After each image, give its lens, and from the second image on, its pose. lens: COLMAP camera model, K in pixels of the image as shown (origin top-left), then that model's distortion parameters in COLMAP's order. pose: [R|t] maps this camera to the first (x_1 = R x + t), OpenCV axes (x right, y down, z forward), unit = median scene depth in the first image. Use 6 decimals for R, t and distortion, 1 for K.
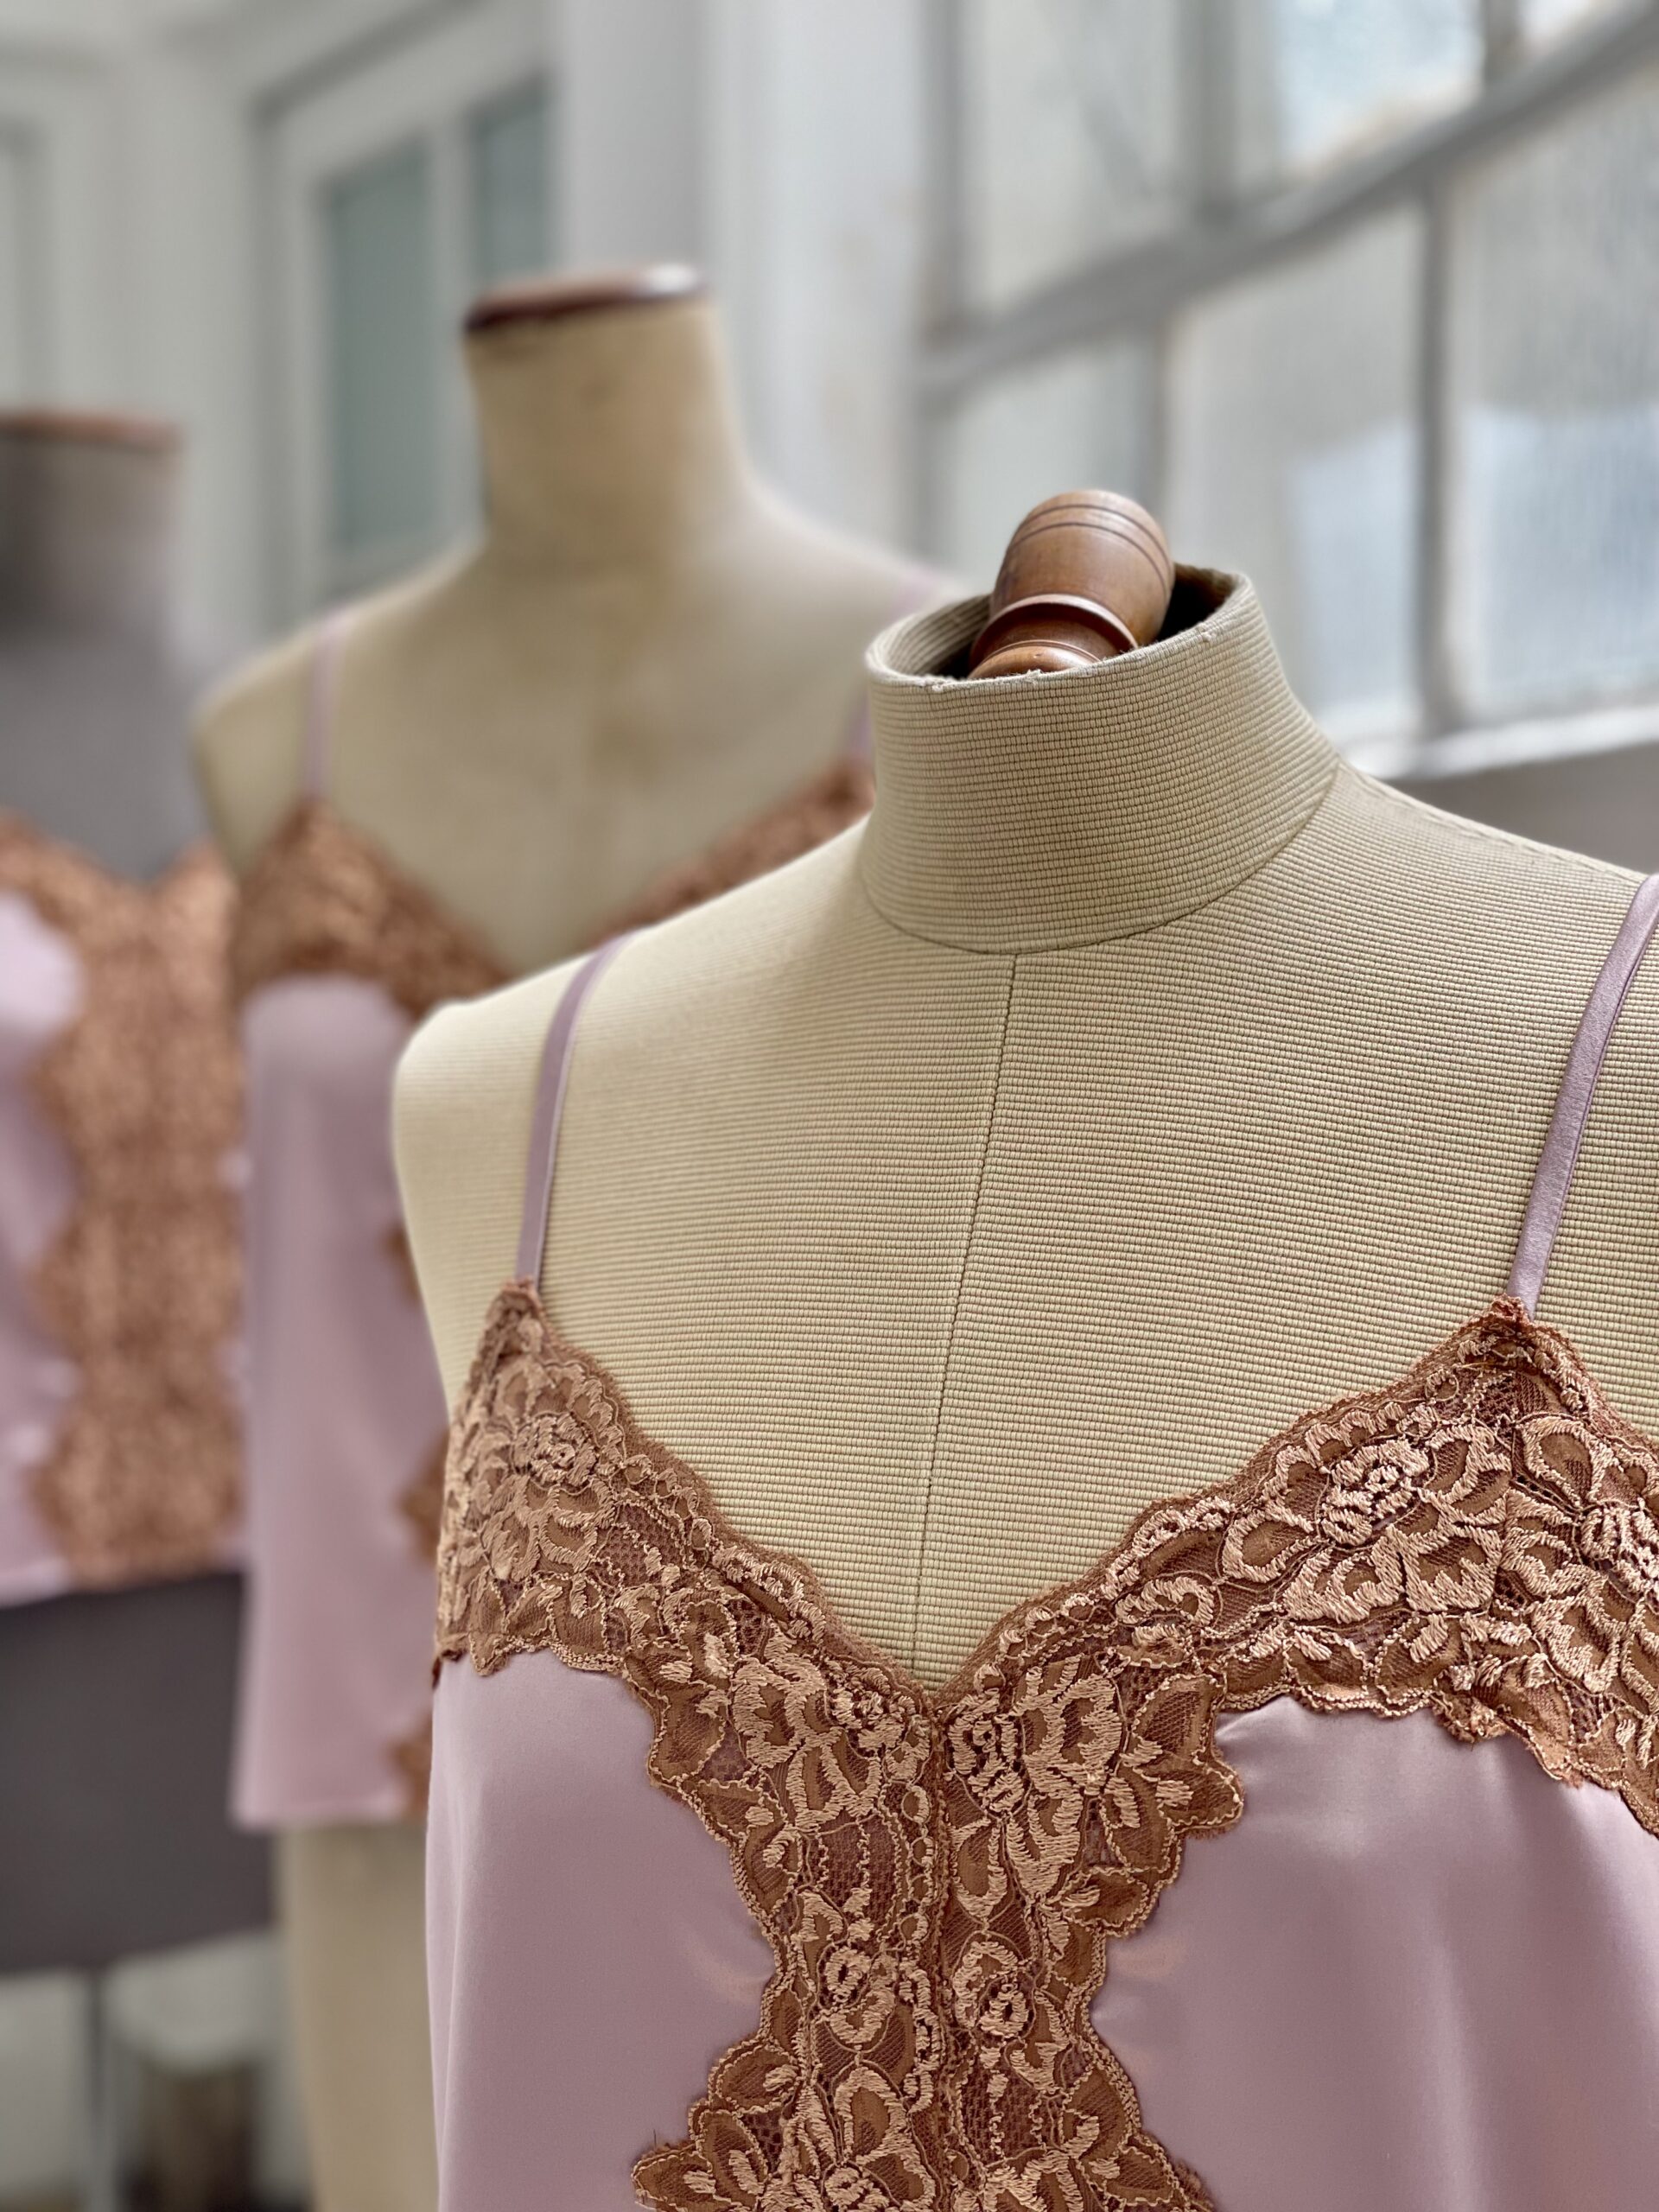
lens RADIAL K [[3372.0, 0, 812.3], [0, 3372.0, 1099.8], [0, 0, 1]] dist [0.071858, 0.000000]
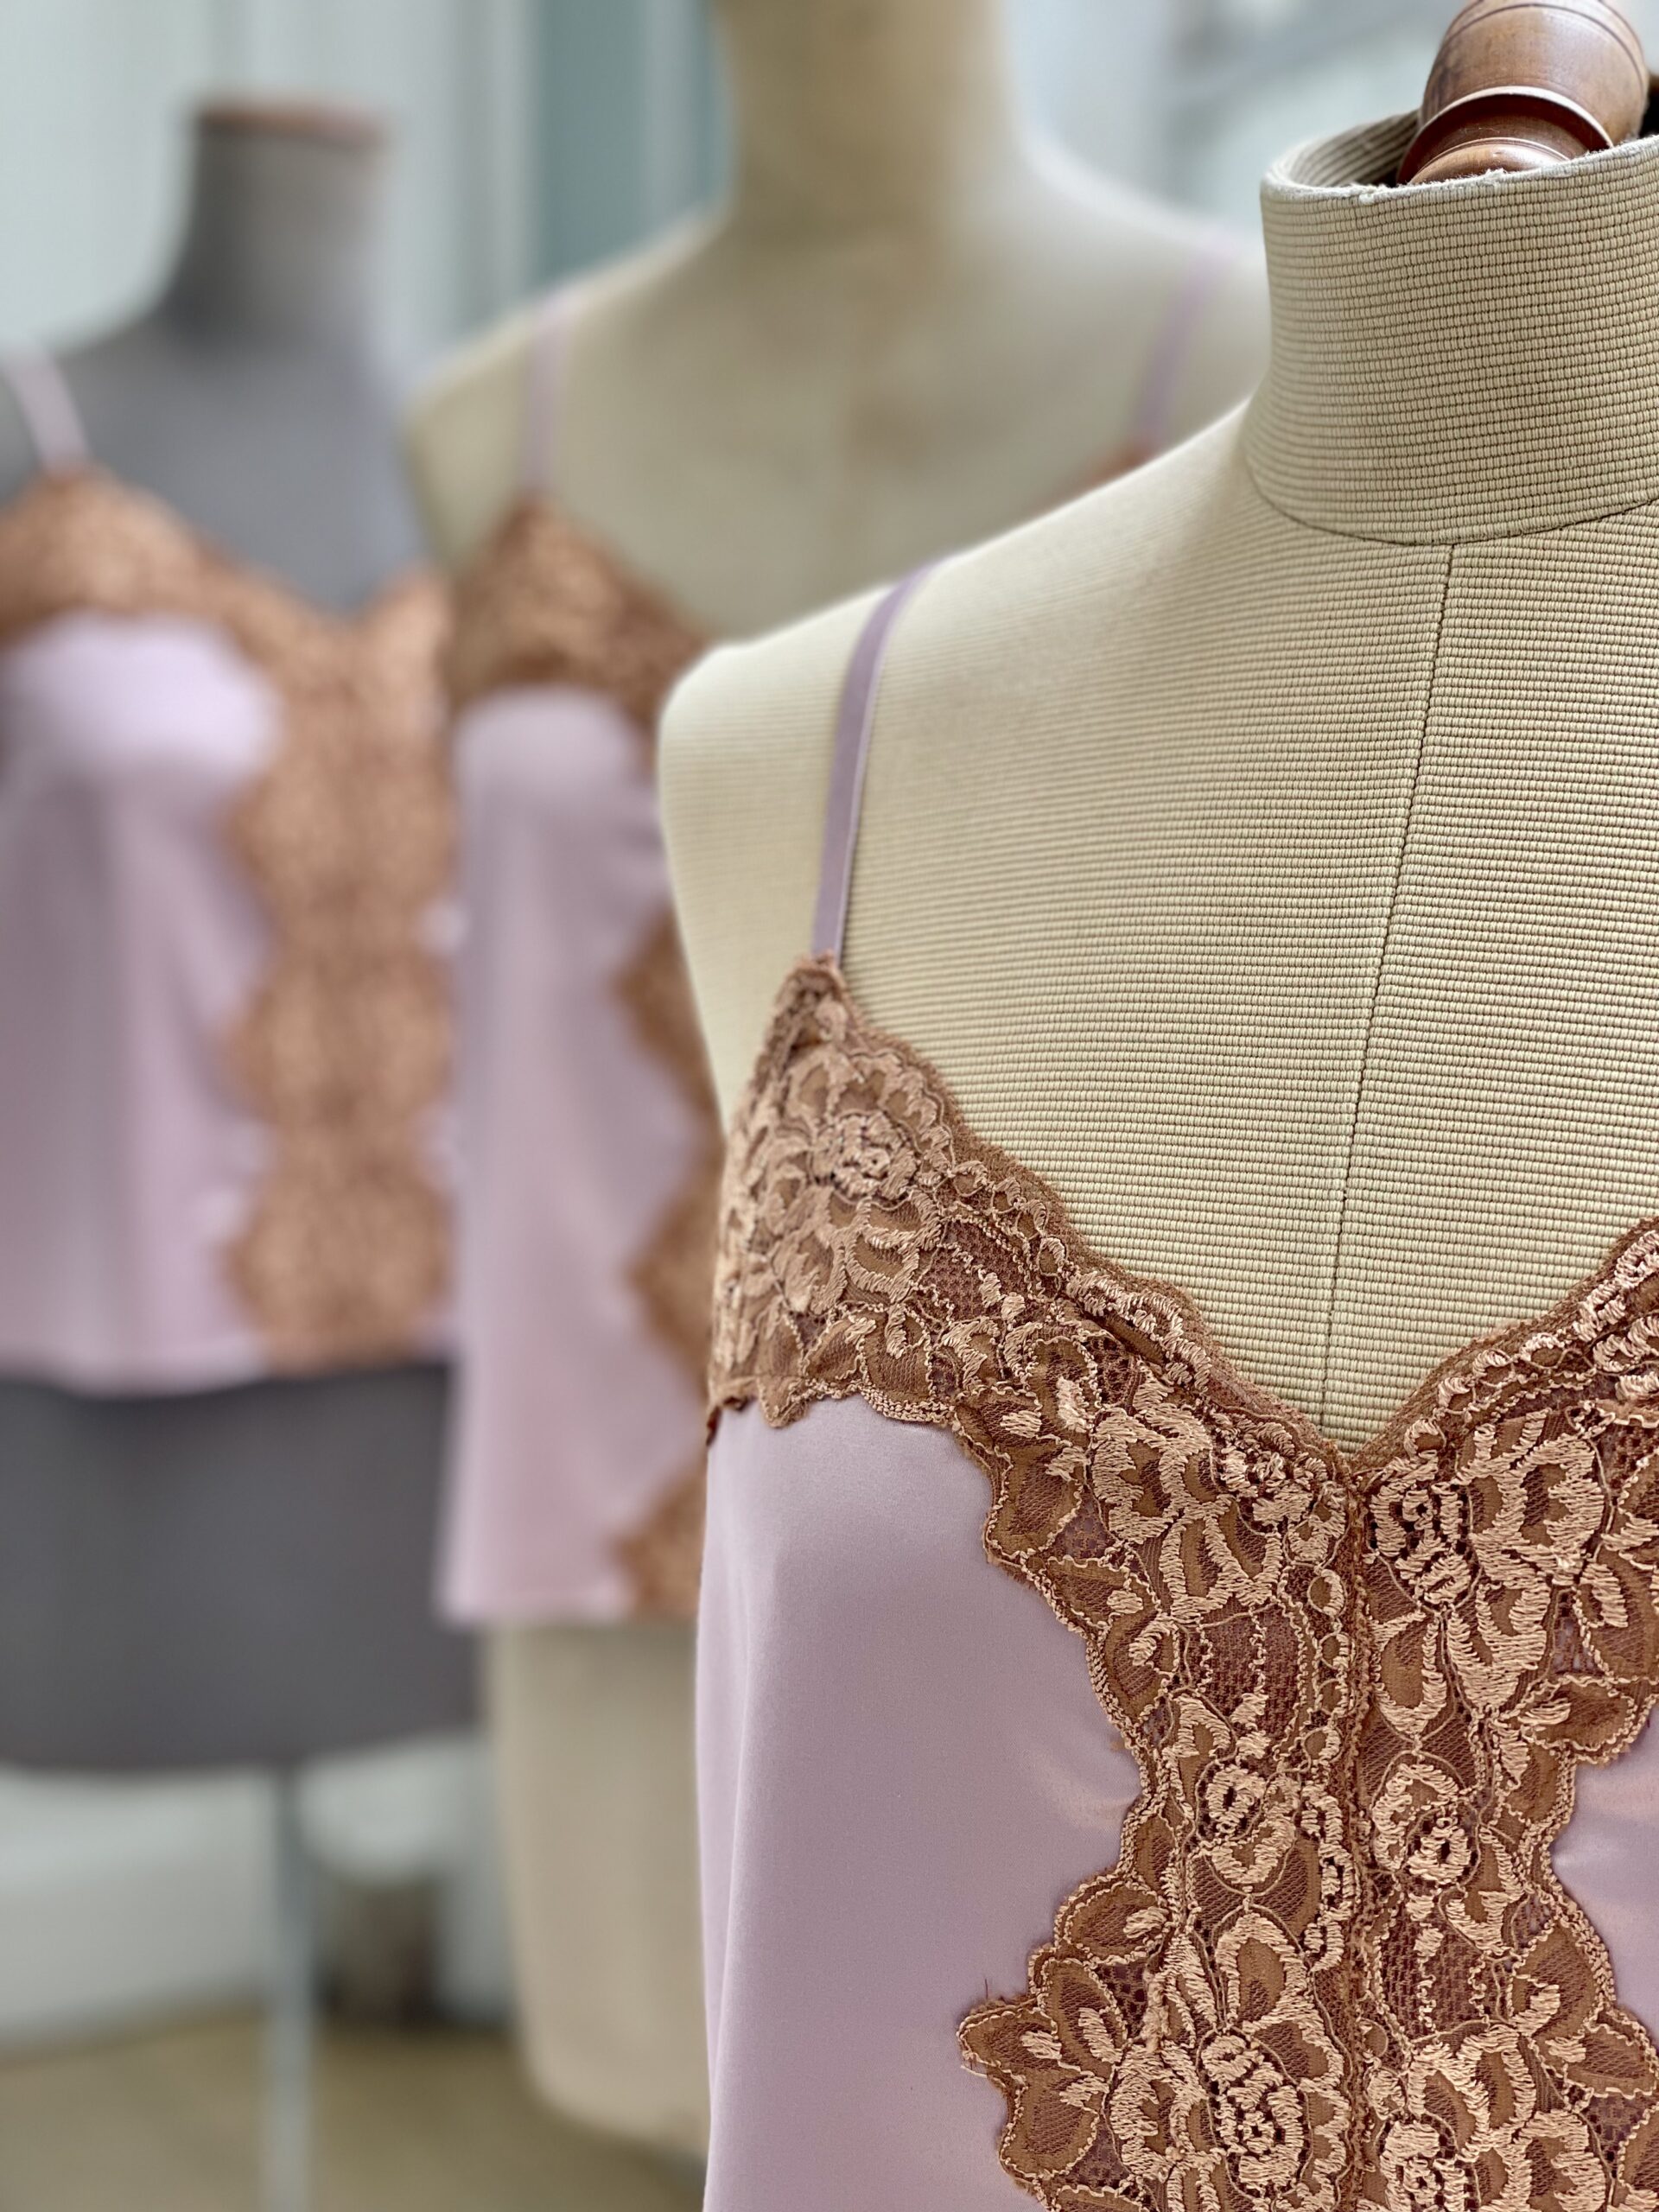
lens RADIAL K [[3372.0, 0, 815.4], [0, 3372.0, 1098.1], [0, 0, 1]] dist [0.071858, 0.000000]
pose [[0.998494, 0.015678, -0.052570, -0.049059], [-0.012970, 0.998591, 0.051465, 0.051621], [0.053303, -0.050706, 0.997290, 0.200818]]
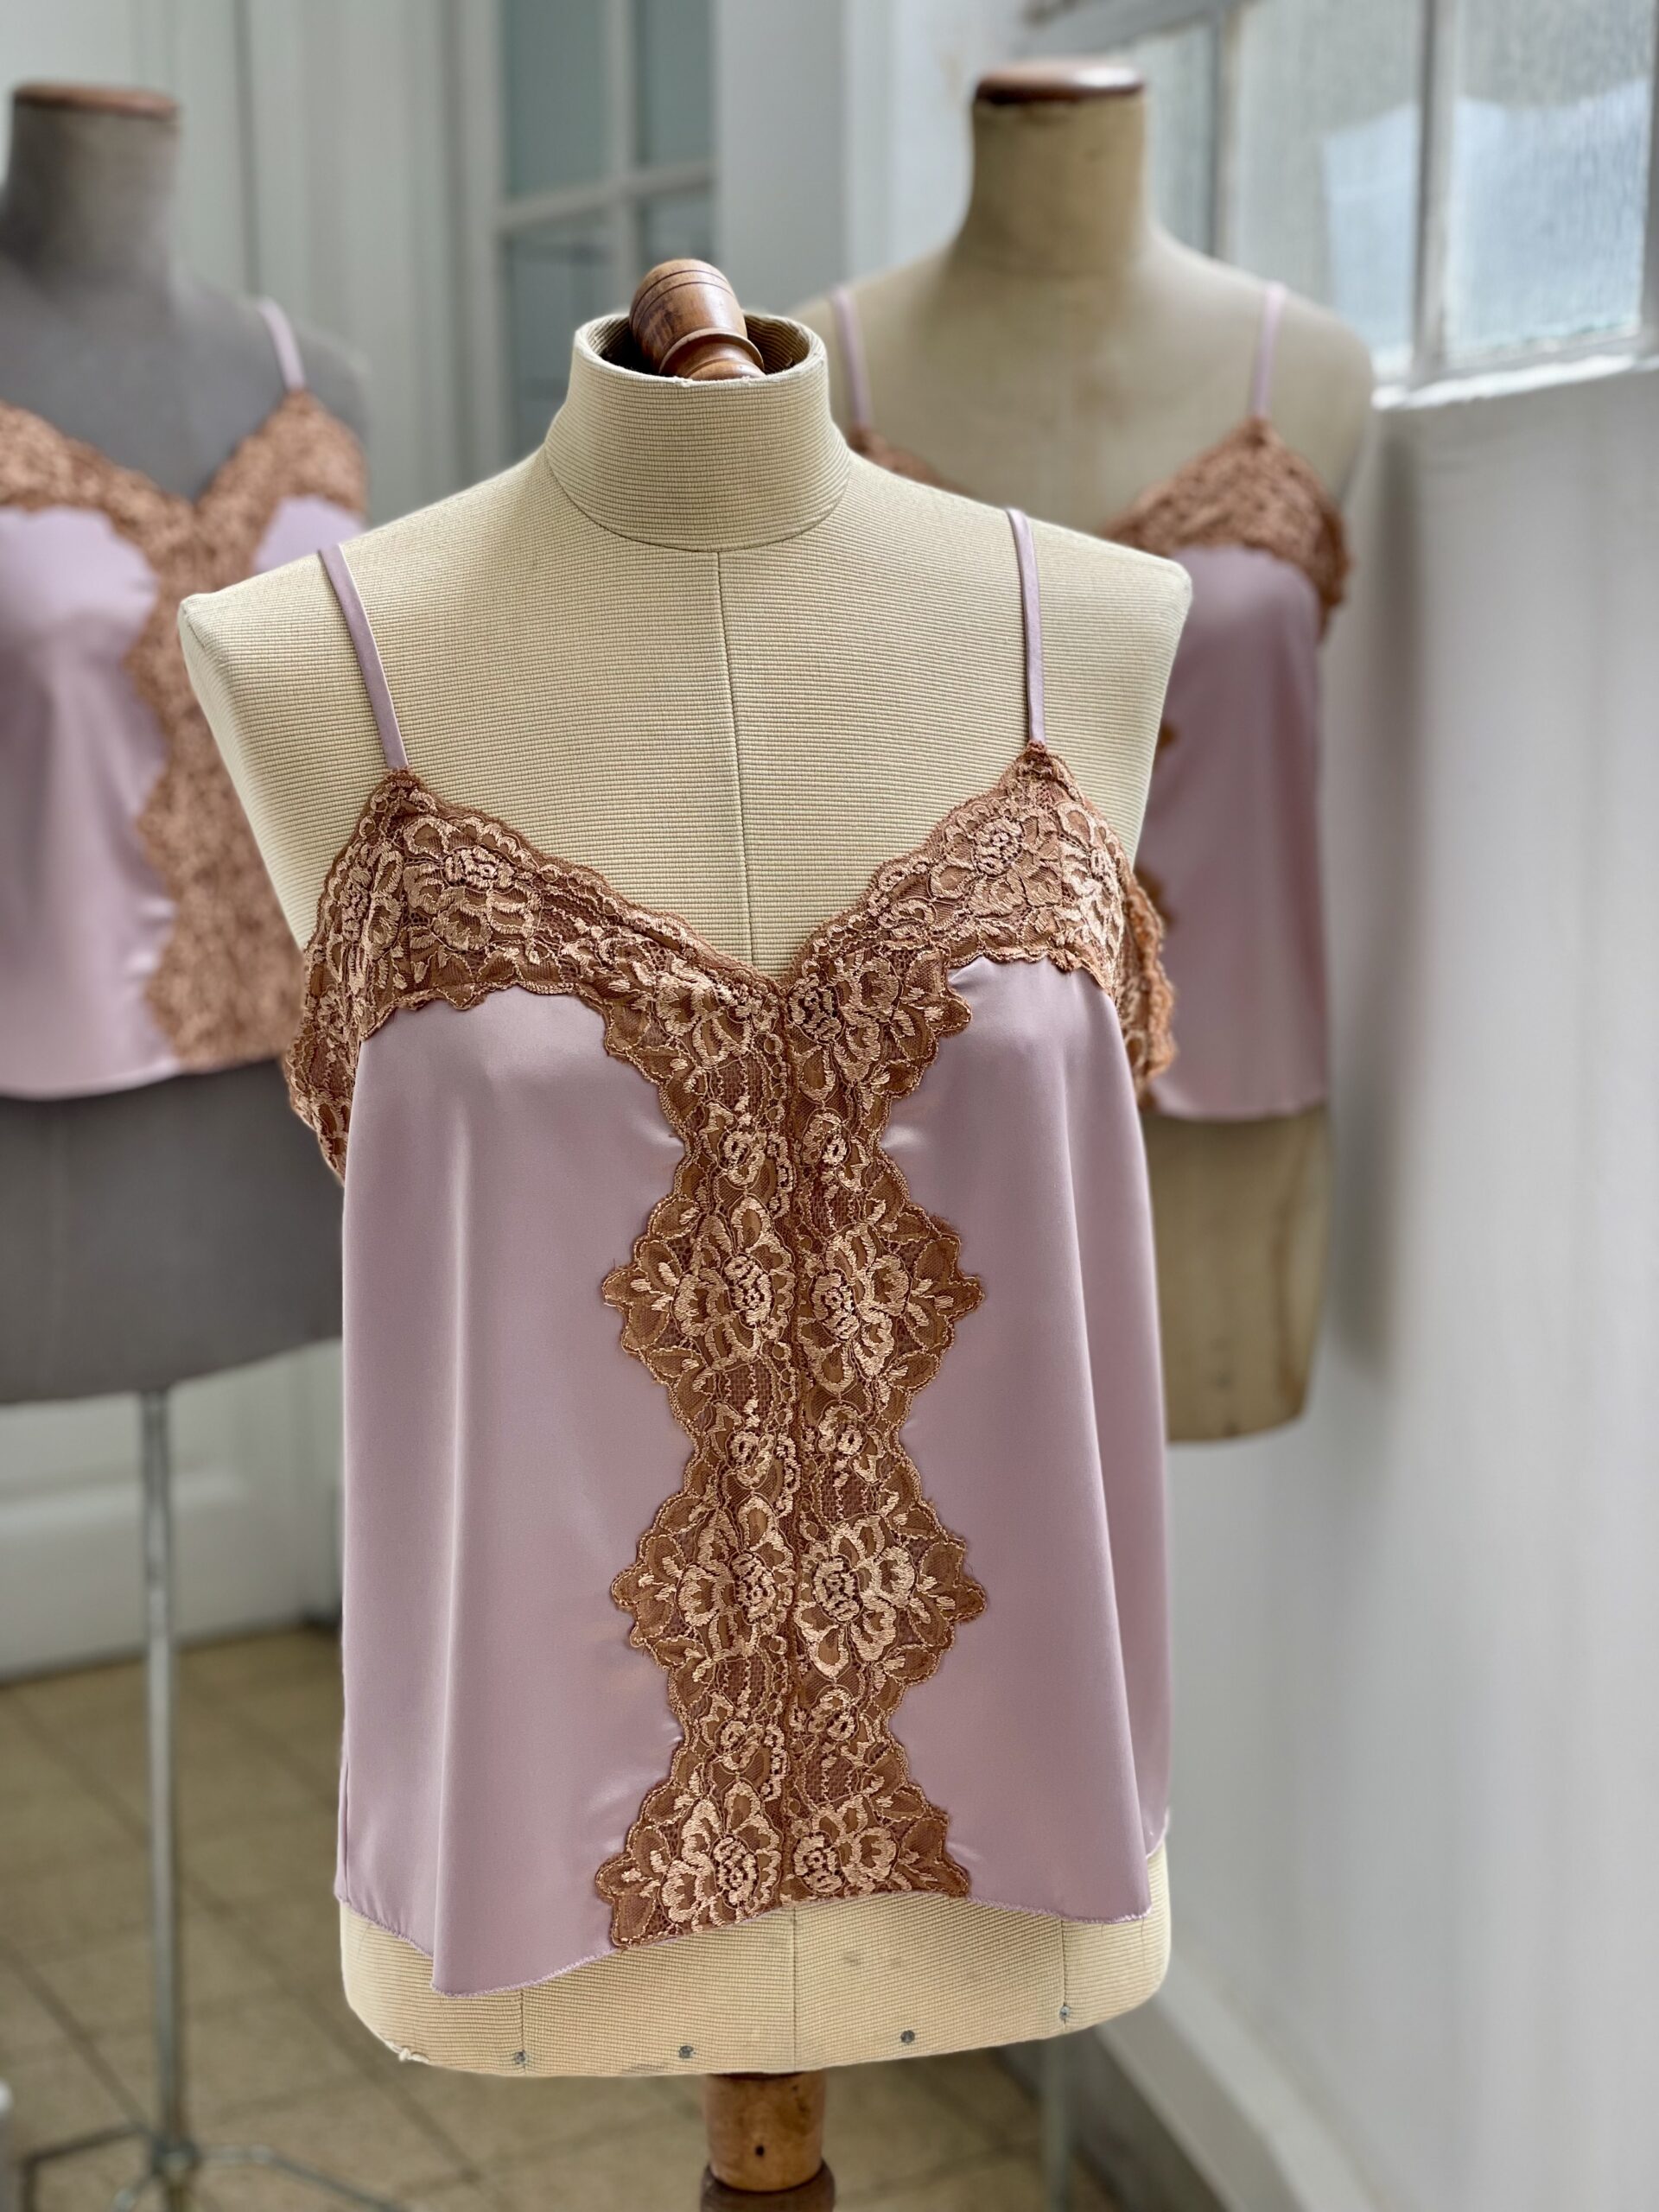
lens RADIAL K [[3372.0, 0, 766.3], [0, 3372.0, 1150.1], [0, 0, 1]] dist [0.071858, 0.000000]
pose [[0.815201, -0.096043, 0.571159, -0.954178], [0.035119, 0.992537, 0.116774, 0.058982], [-0.578112, -0.075136, 0.812491, -0.404823]]
